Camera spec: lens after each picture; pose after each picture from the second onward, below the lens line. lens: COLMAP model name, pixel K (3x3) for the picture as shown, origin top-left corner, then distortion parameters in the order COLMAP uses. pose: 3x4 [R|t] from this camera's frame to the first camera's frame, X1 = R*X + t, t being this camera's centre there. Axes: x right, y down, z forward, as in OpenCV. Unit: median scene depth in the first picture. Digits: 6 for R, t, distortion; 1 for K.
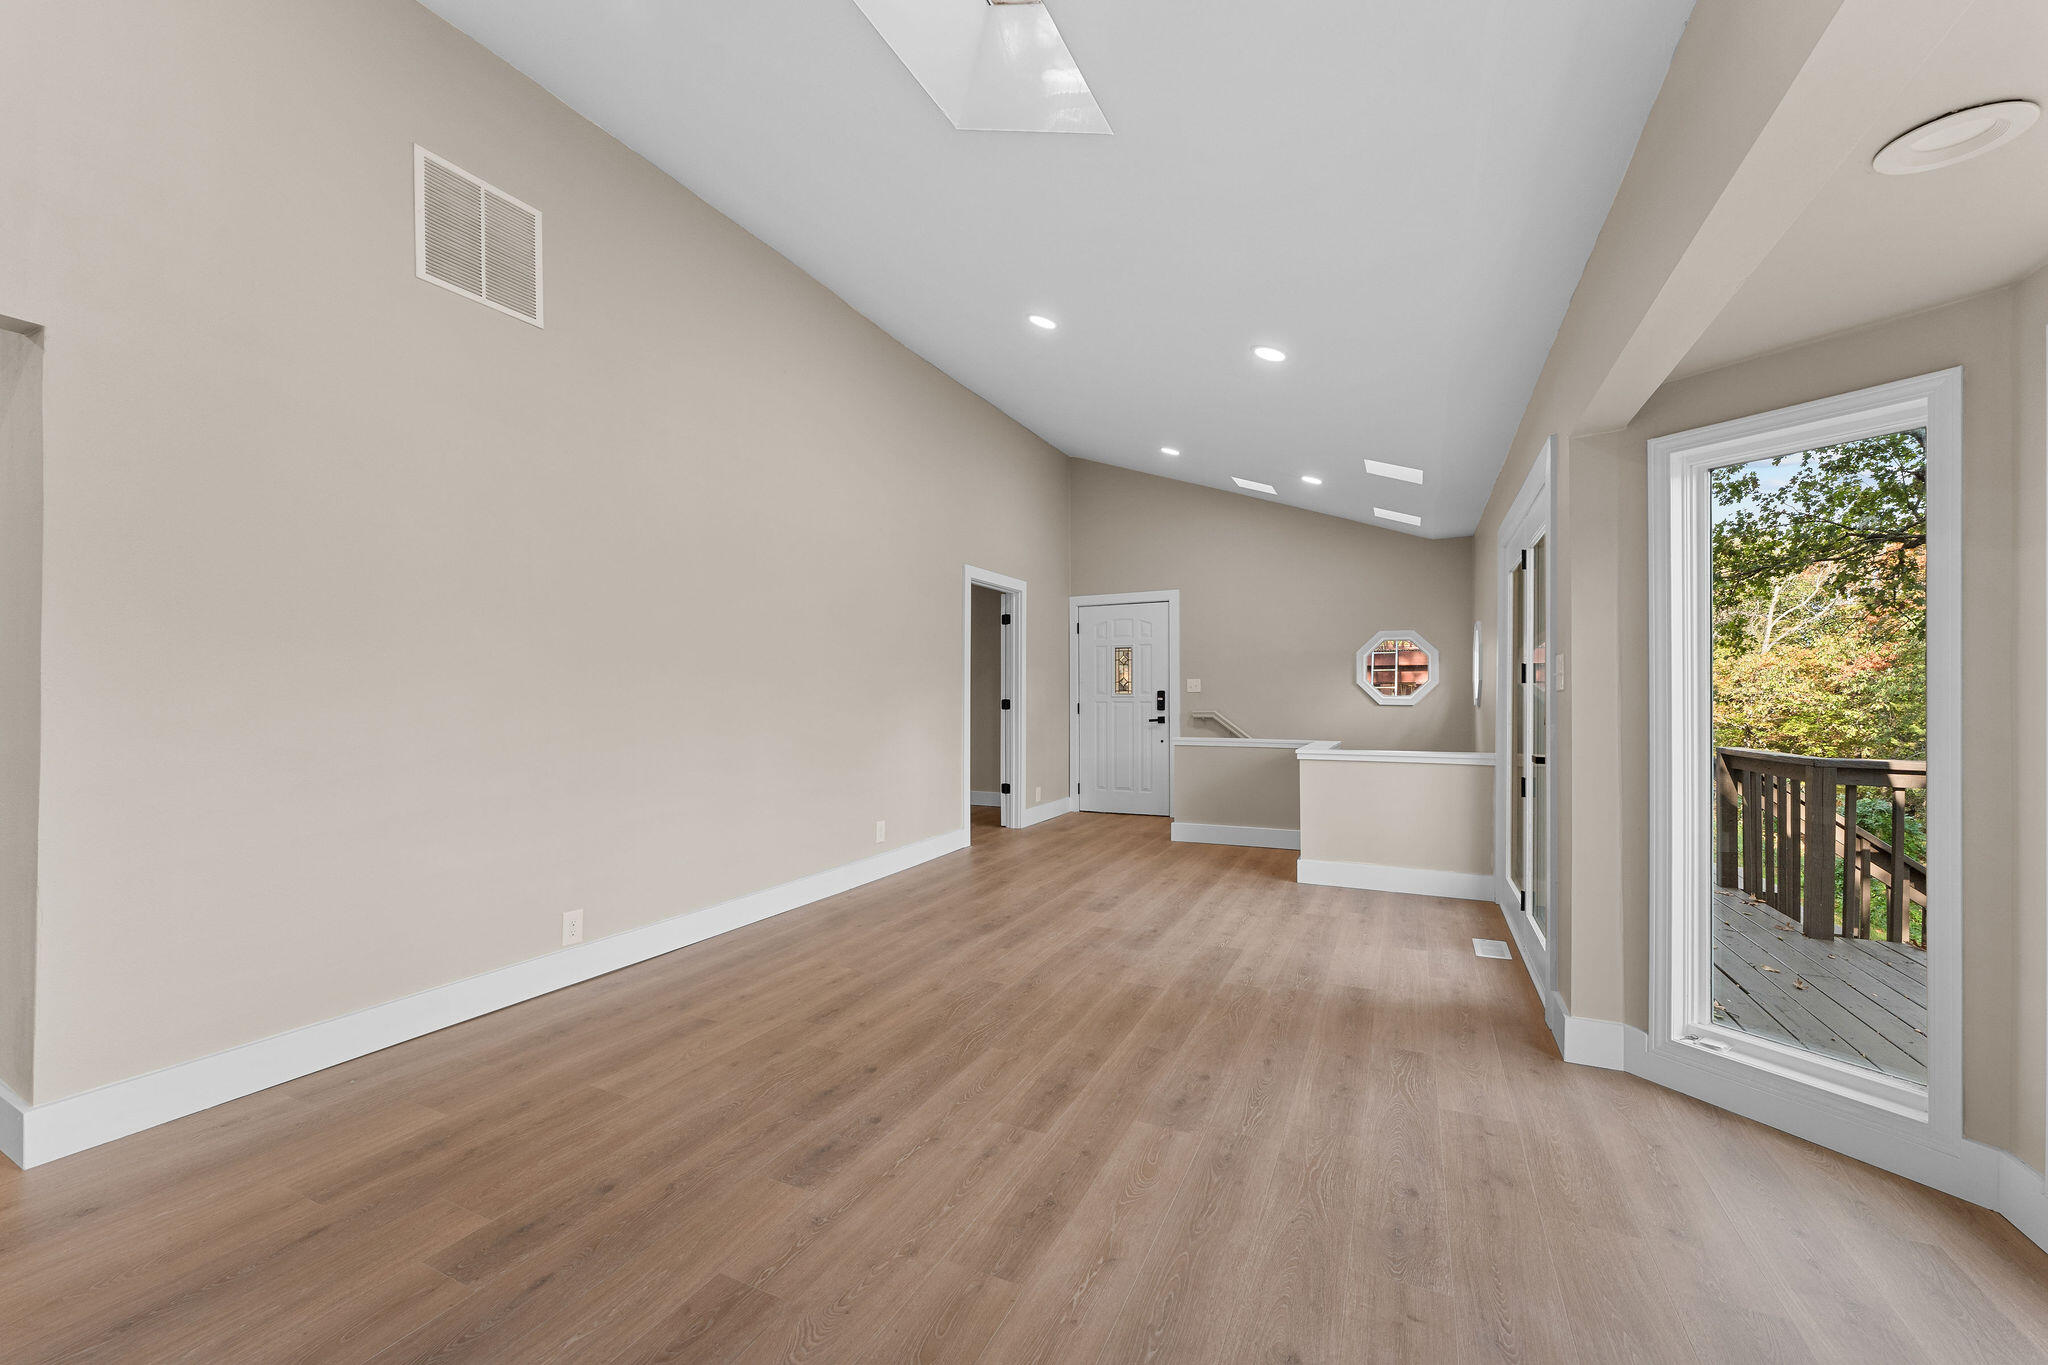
lens RADIAL K [[825.5, 0, 1025.9], [0, 825.5, 692.6], [0, 0, 1]] dist [-0.001066, -0.000493]
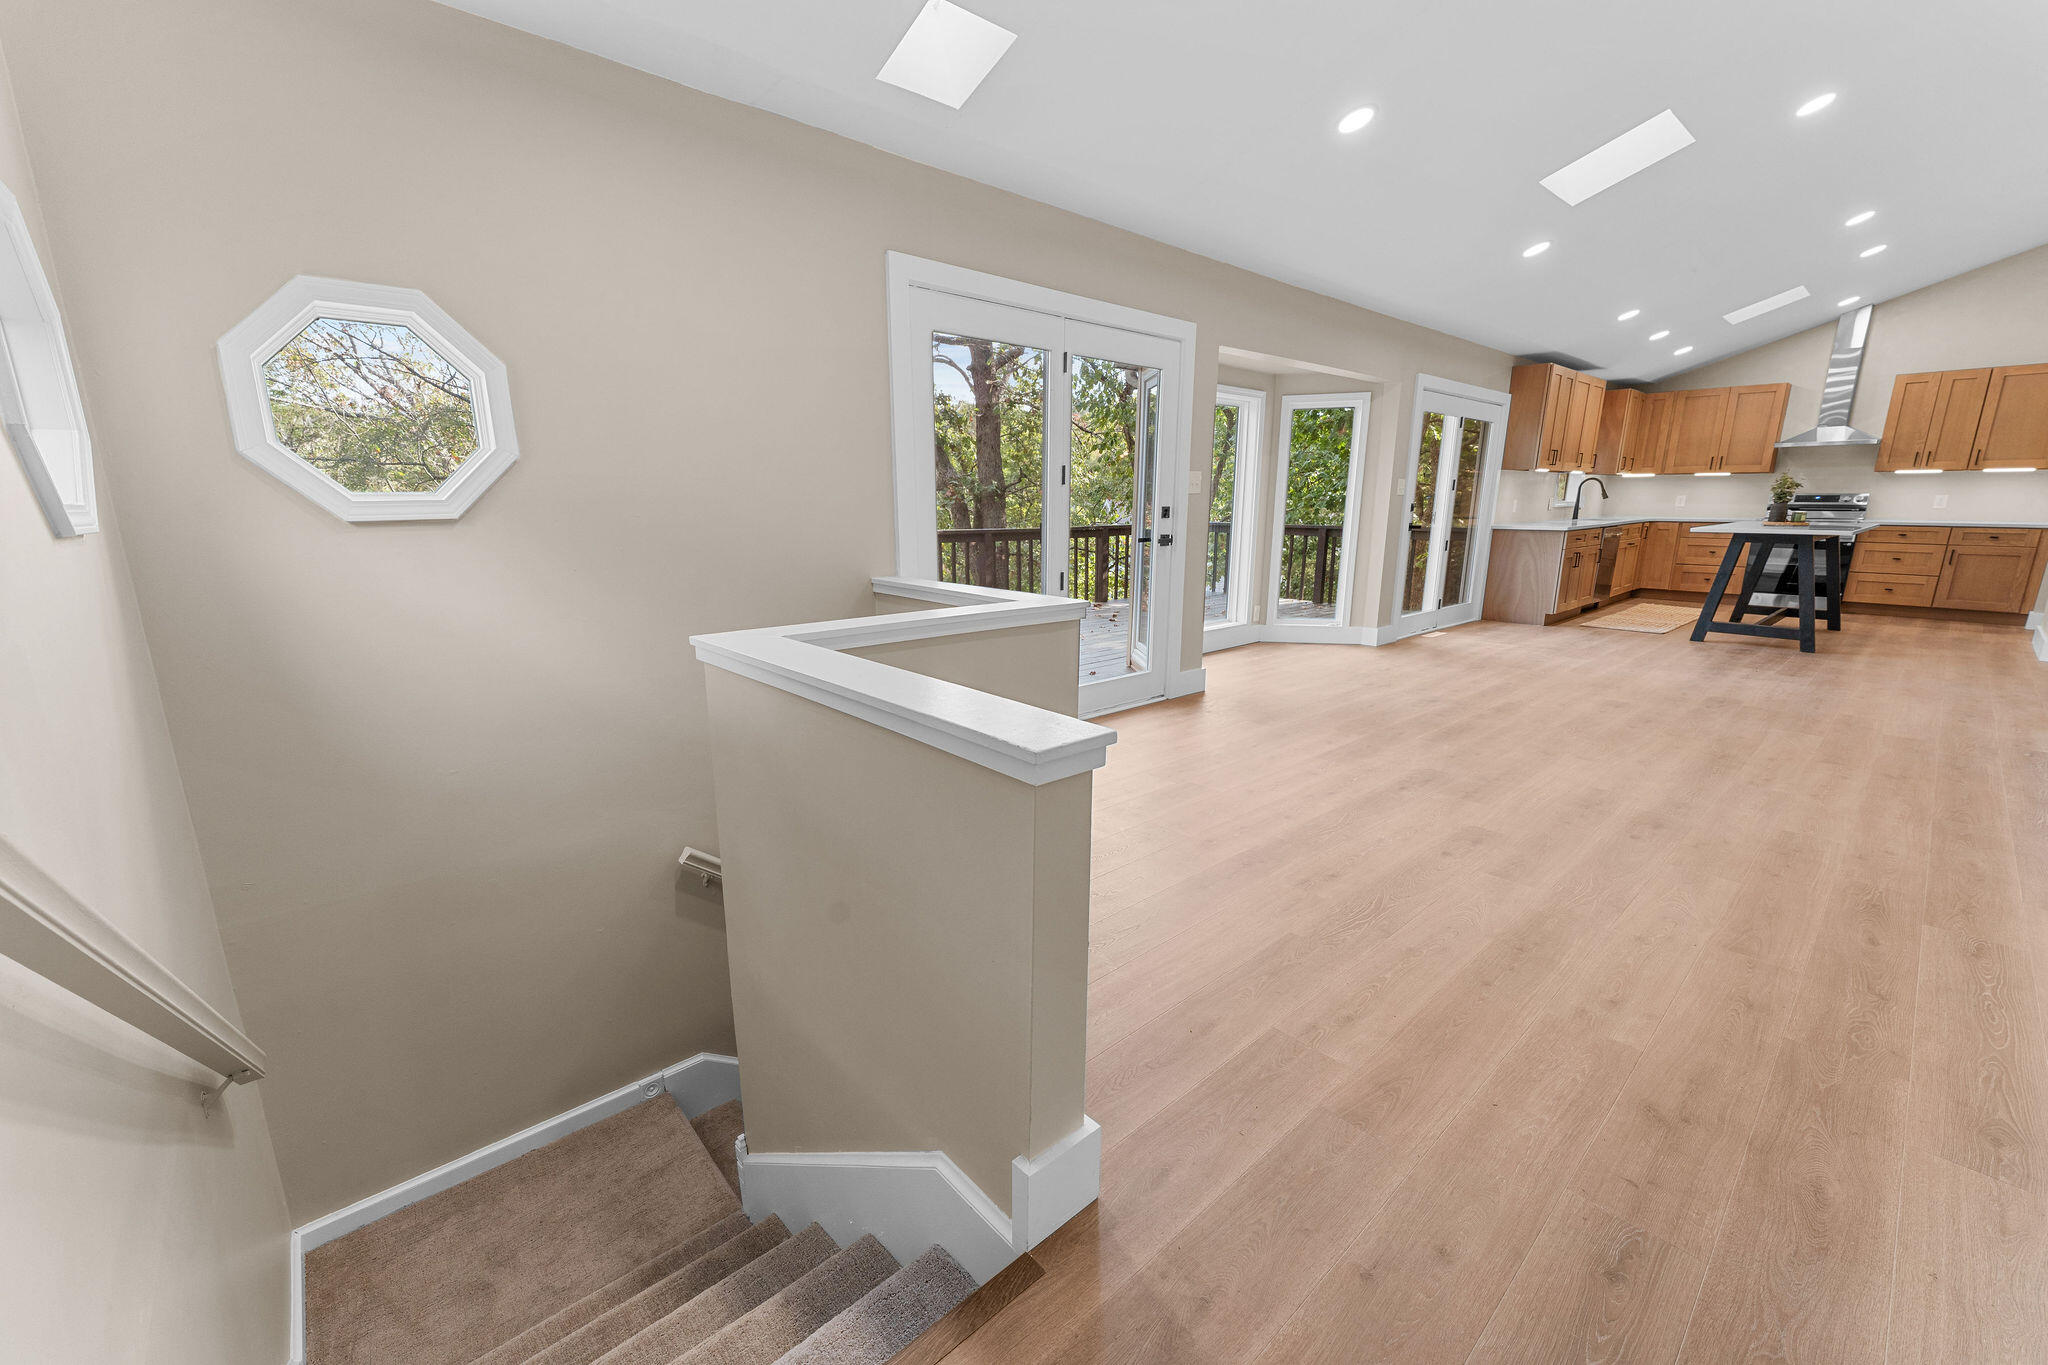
lens RADIAL K [[825.5, 0, 1015.4], [0, 825.5, 680.8], [0, 0, 1]] dist [-0.001066, -0.000493]
pose [[-0.916852, -0.093082, 0.388224, 0.218416], [-0.008729, 0.976881, 0.213605, 0.013307], [-0.399131, 0.192455, -0.896468, 2.037293]]
